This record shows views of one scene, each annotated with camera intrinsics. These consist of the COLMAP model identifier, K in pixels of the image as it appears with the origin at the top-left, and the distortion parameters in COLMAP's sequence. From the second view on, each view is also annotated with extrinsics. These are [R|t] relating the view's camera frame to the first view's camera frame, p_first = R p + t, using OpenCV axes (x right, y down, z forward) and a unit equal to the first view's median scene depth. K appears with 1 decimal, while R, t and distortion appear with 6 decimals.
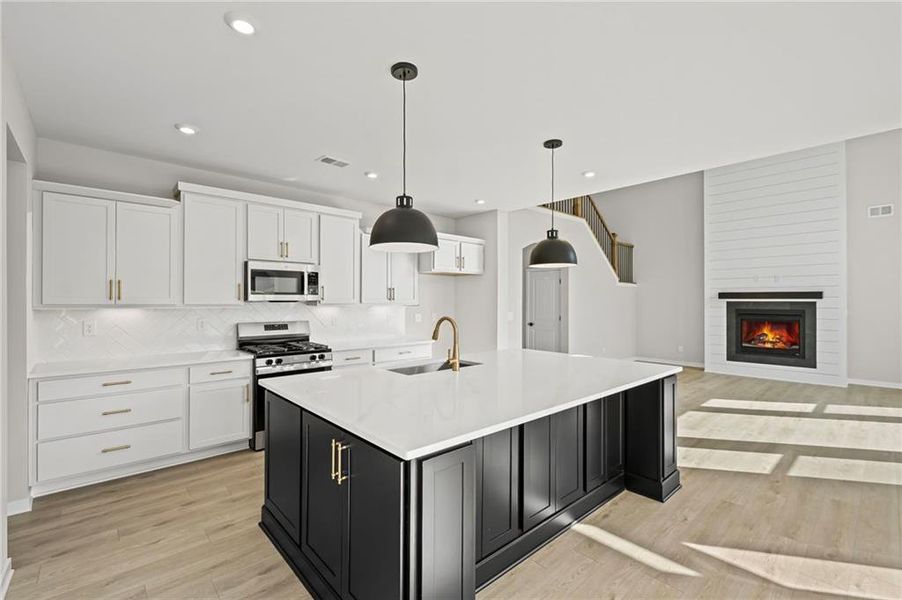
lens RADIAL K [[391.9, 0, 442.7], [0, 391.9, 298.1], [0, 0, 1]] dist [0.000711, -0.000025]
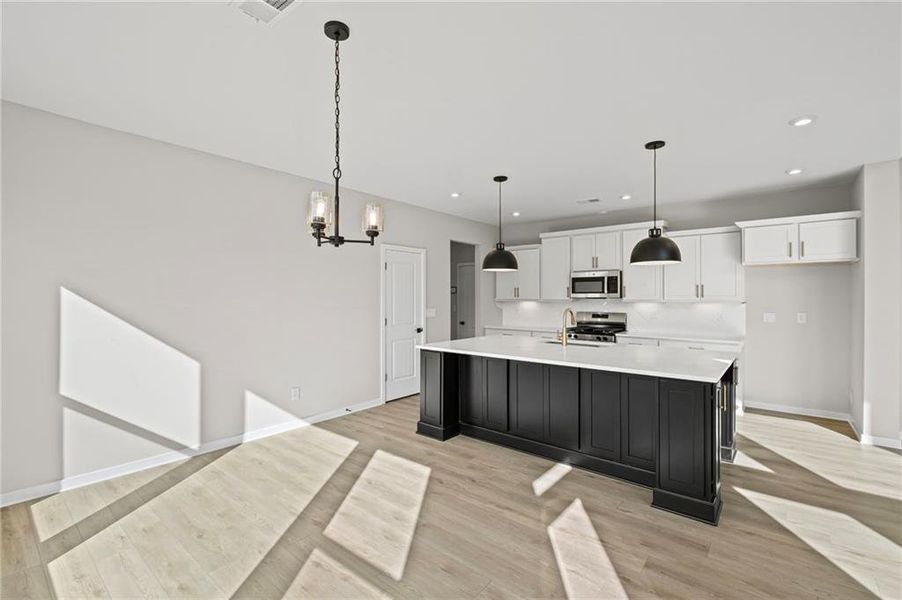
lens RADIAL K [[391.9, 0, 448.1], [0, 391.9, 291.9], [0, 0, 1]] dist [0.001353, 0.000025]
pose [[0.161507, -0.016189, -0.986739, 0.913516], [0.006235, 0.999862, -0.015384, 0.004676], [0.986852, -0.003668, 0.161586, 0.225139]]
